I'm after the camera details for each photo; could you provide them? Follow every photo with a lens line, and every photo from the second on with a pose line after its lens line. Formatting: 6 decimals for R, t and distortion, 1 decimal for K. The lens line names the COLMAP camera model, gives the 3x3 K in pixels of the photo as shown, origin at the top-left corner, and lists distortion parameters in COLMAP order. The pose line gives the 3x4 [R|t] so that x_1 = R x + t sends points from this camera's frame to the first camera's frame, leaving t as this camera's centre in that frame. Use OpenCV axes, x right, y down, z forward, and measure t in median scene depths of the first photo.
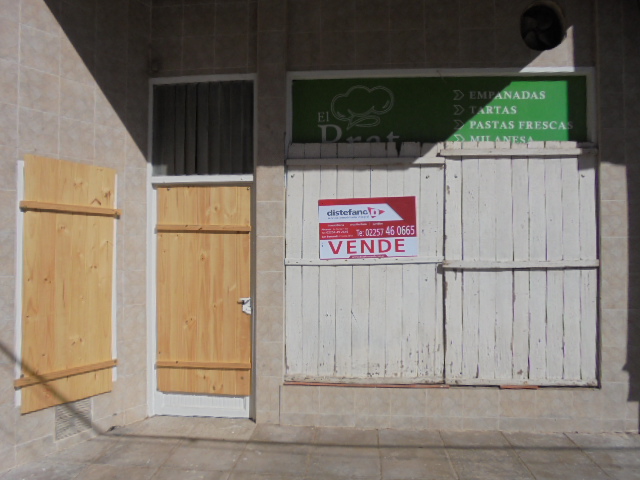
lens RADIAL K [[490.3, 0, 316.9], [0, 490.3, 239.0], [0, 0, 1]] dist [-0.100689, 0.069992]
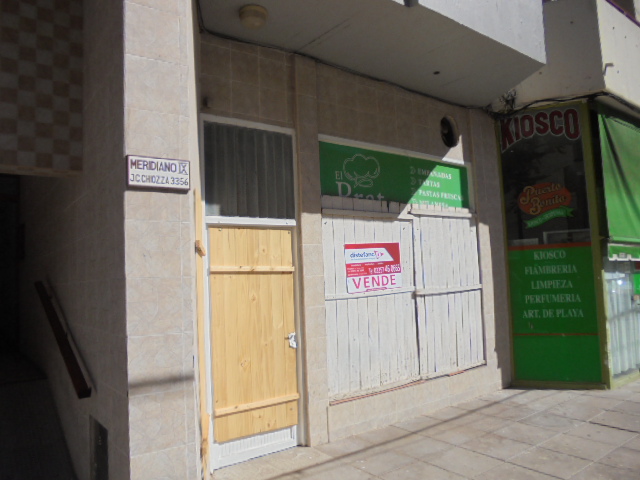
lens RADIAL K [[490.3, 0, 323.8], [0, 490.3, 241.2], [0, 0, 1]] dist [-0.100689, 0.069992]
pose [[0.738461, 0.019502, 0.674014, -0.850519], [0.029231, 0.997716, -0.060894, -0.015400], [-0.673662, 0.064670, 0.736205, 0.148294]]
